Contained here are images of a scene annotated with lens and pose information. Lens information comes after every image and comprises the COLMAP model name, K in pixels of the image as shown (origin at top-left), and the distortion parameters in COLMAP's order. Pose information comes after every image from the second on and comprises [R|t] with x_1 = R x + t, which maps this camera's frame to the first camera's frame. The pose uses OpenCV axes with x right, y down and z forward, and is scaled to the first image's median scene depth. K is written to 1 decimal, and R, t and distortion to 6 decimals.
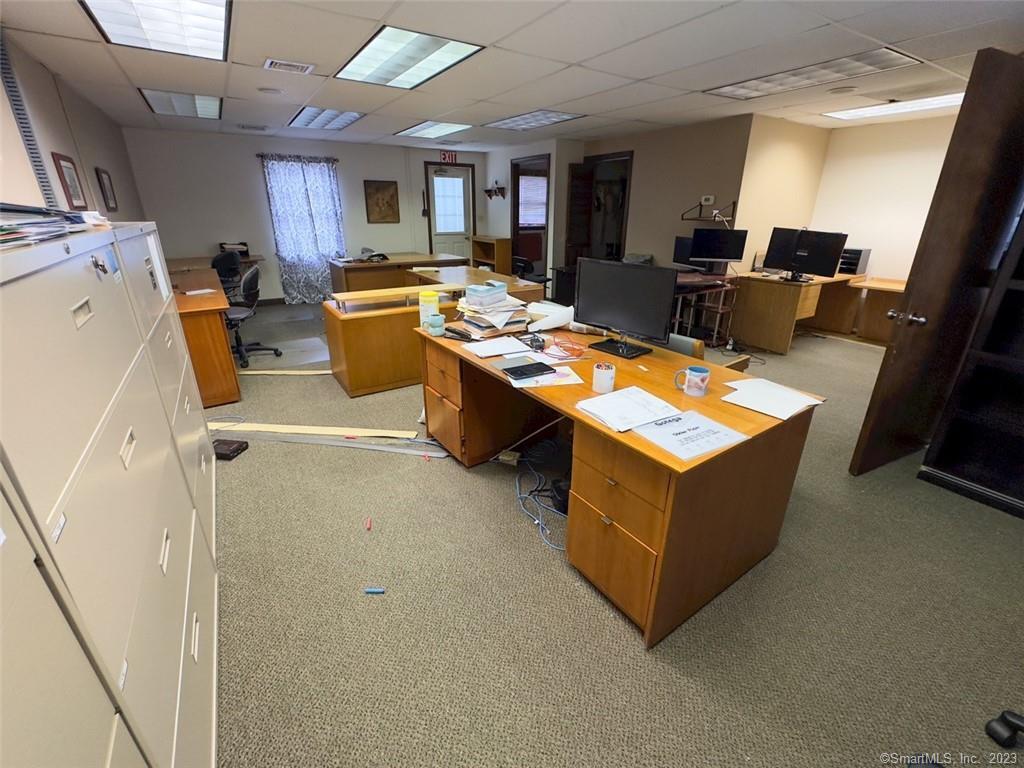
lens RADIAL K [[448.8, 0, 512.0], [0, 448.8, 384.0], [0, 0, 1]] dist [-0.001655, -0.000183]
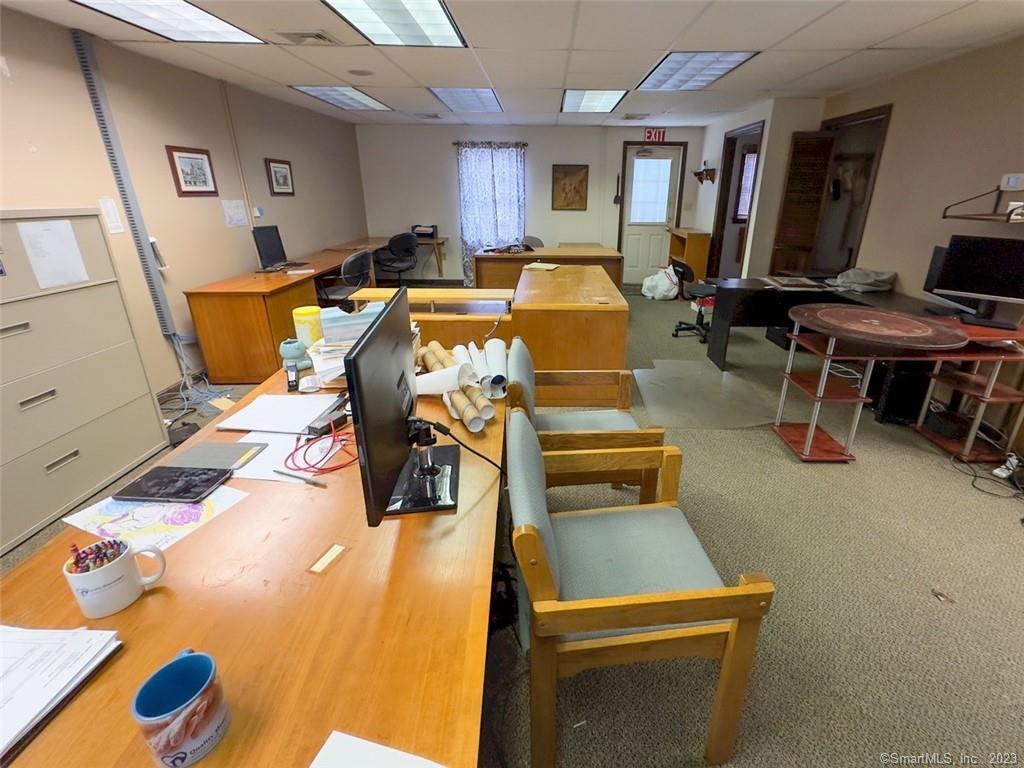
lens RADIAL K [[449.9, 0, 545.6], [0, 449.9, 353.5], [0, 0, 1]] dist [-0.000619, -0.000155]
pose [[0.845564, 0.181789, -0.501971, 0.193003], [-0.198434, 0.979897, 0.020610, -0.082863], [0.495627, 0.082181, 0.864639, 0.208867]]
